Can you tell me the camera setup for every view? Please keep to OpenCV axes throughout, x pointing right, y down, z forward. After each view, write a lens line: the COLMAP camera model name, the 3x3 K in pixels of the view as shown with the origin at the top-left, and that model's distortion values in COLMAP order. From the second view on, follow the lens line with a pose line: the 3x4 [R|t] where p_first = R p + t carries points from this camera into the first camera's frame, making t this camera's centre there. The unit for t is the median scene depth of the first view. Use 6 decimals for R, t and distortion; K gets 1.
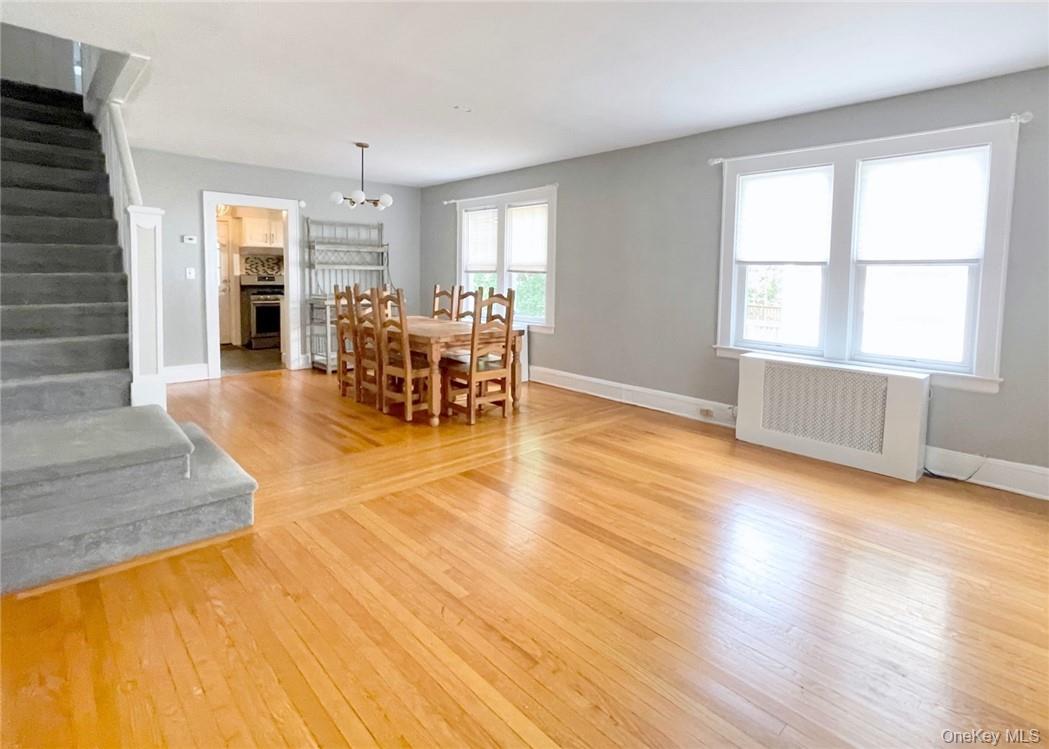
lens RADIAL K [[522.7, 0, 548.0], [0, 522.7, 311.5], [0, 0, 1]] dist [0.005367, -0.000268]
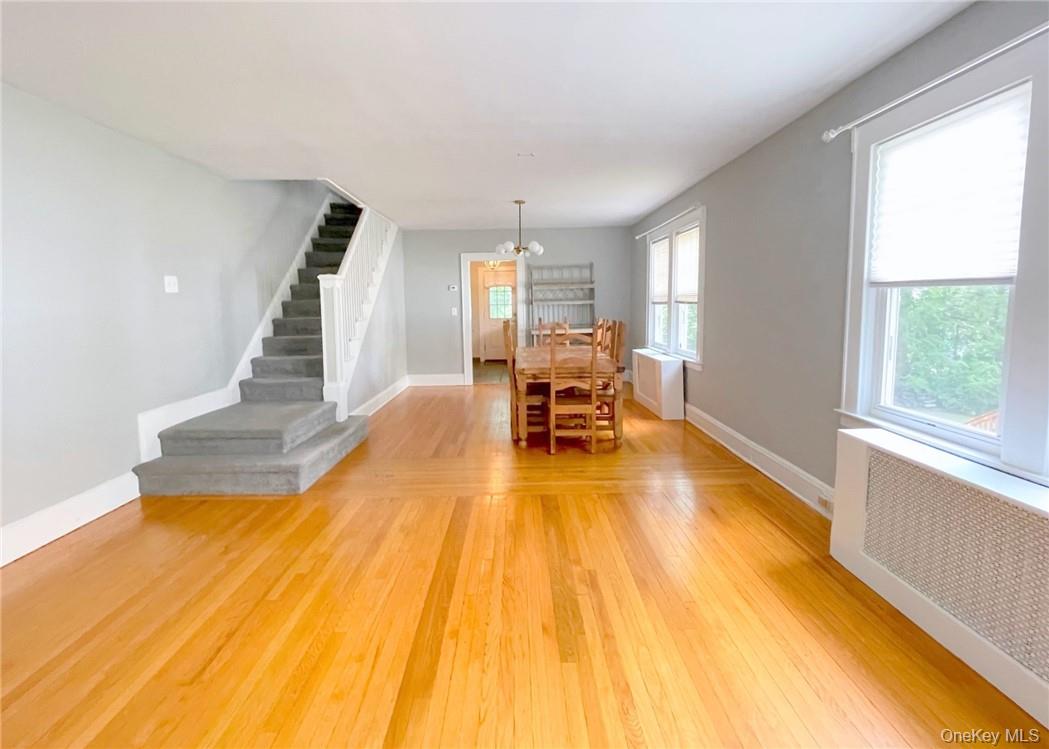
lens RADIAL K [[451.3, 0, 522.5], [0, 451.3, 341.9], [0, 0, 1]] dist [0.002917, 0.000204]
pose [[0.728952, 0.027855, -0.683998, 0.305938], [-0.015604, 0.999588, 0.024078, -0.021520], [0.684387, -0.006879, 0.729087, 0.217121]]
